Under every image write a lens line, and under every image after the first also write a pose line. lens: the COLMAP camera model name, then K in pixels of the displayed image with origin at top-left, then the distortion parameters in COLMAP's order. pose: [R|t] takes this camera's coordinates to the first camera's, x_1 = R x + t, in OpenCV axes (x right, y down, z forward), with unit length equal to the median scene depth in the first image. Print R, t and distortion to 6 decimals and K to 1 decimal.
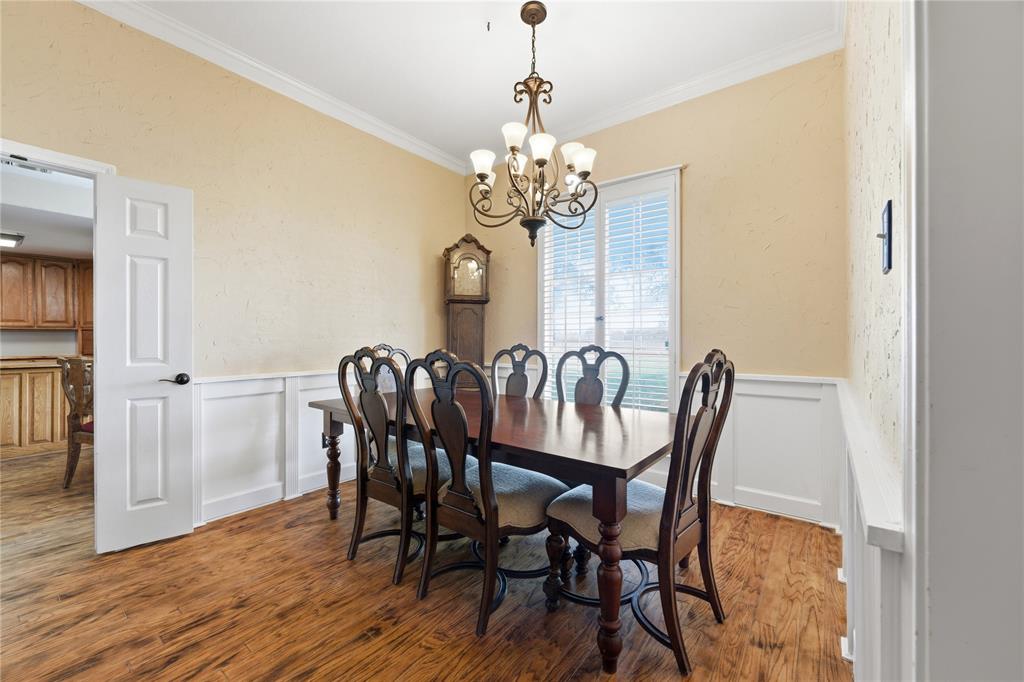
lens RADIAL K [[413.6, 0, 513.9], [0, 413.6, 339.4], [0, 0, 1]] dist [0.003965, 0.000282]
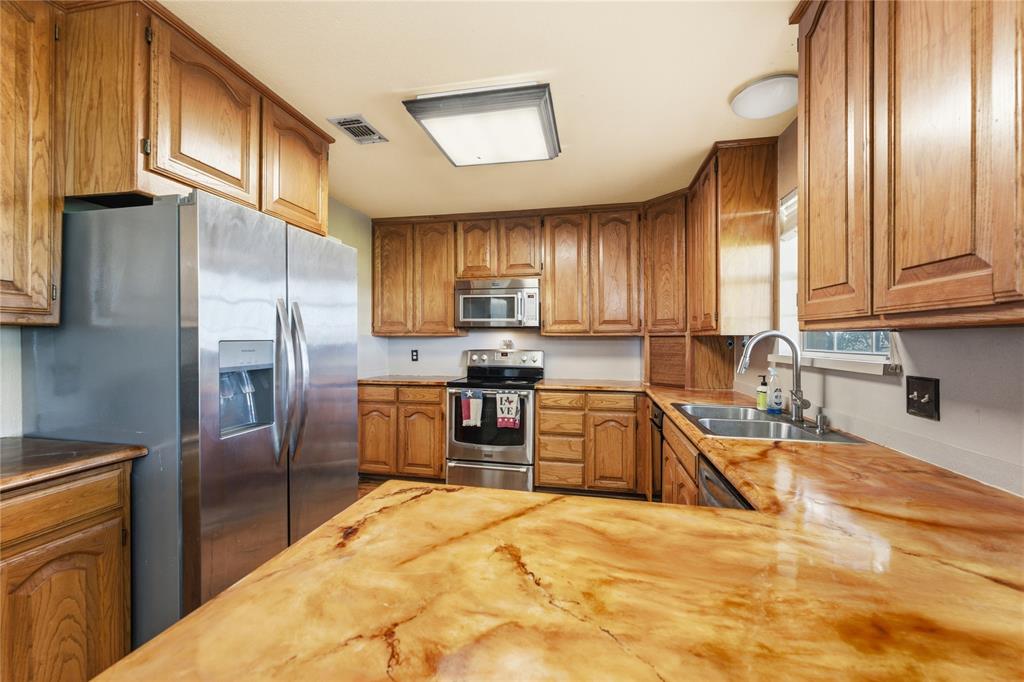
lens RADIAL K [[413.6, 0, 511.8], [0, 413.6, 346.2], [0, 0, 1]] dist [0.003965, 0.000282]
pose [[0.441910, -0.003457, -0.897053, -0.656894], [-0.007555, 0.999943, -0.007576, -0.005051], [0.897028, 0.010125, 0.441858, 0.621508]]
